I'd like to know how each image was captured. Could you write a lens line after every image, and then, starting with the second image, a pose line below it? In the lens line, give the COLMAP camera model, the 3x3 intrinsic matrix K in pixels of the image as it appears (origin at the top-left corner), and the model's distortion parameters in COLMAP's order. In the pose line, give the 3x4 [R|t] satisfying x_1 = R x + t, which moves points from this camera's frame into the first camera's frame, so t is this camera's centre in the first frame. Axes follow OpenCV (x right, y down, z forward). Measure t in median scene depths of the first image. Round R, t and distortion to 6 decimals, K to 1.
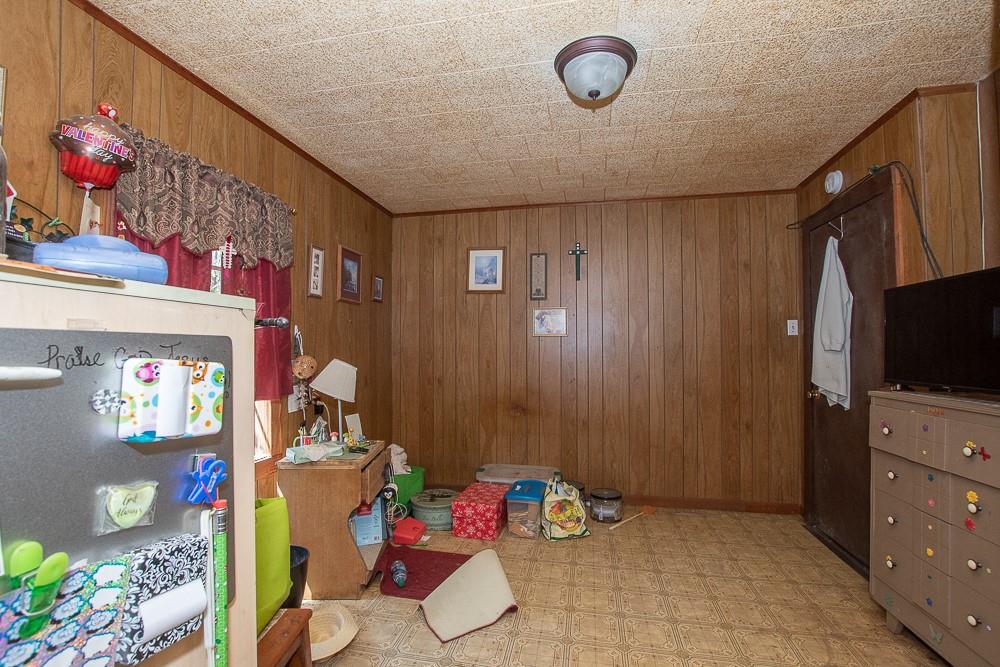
lens RADIAL K [[435.1, 0, 500.0], [0, 435.1, 333.5], [0, 0, 1]] dist [0.000116, 0.000000]
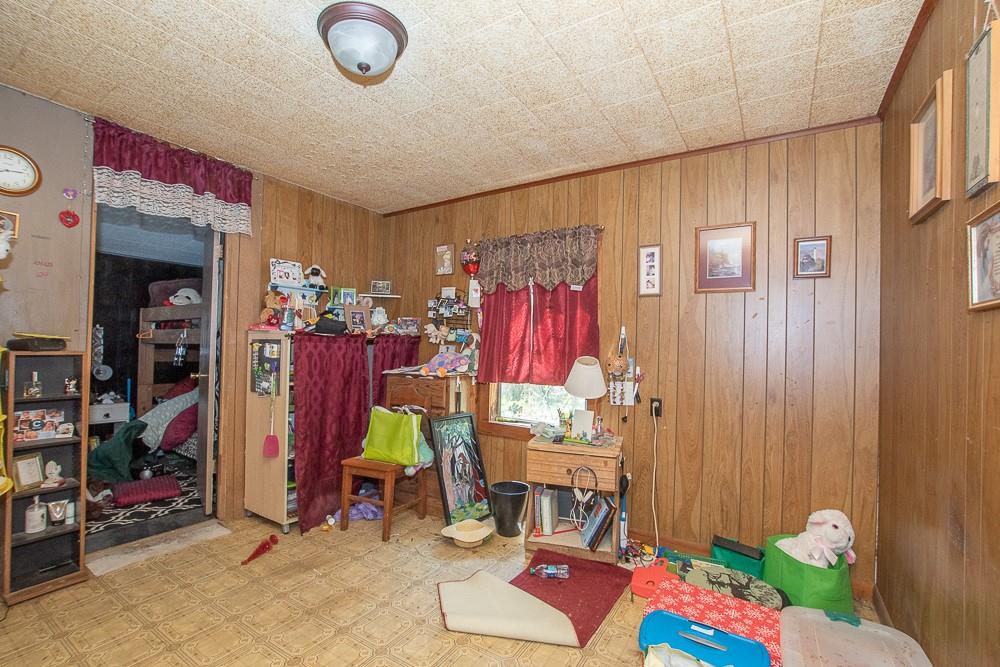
lens RADIAL K [[435.1, 0, 500.0], [0, 435.1, 333.5], [0, 0, 1]] dist [0.000116, 0.000000]
pose [[-0.350059, -0.038776, -0.935925, 0.800670], [0.018034, 0.998679, -0.048121, 0.056137], [0.936554, -0.033724, -0.348897, 1.311481]]
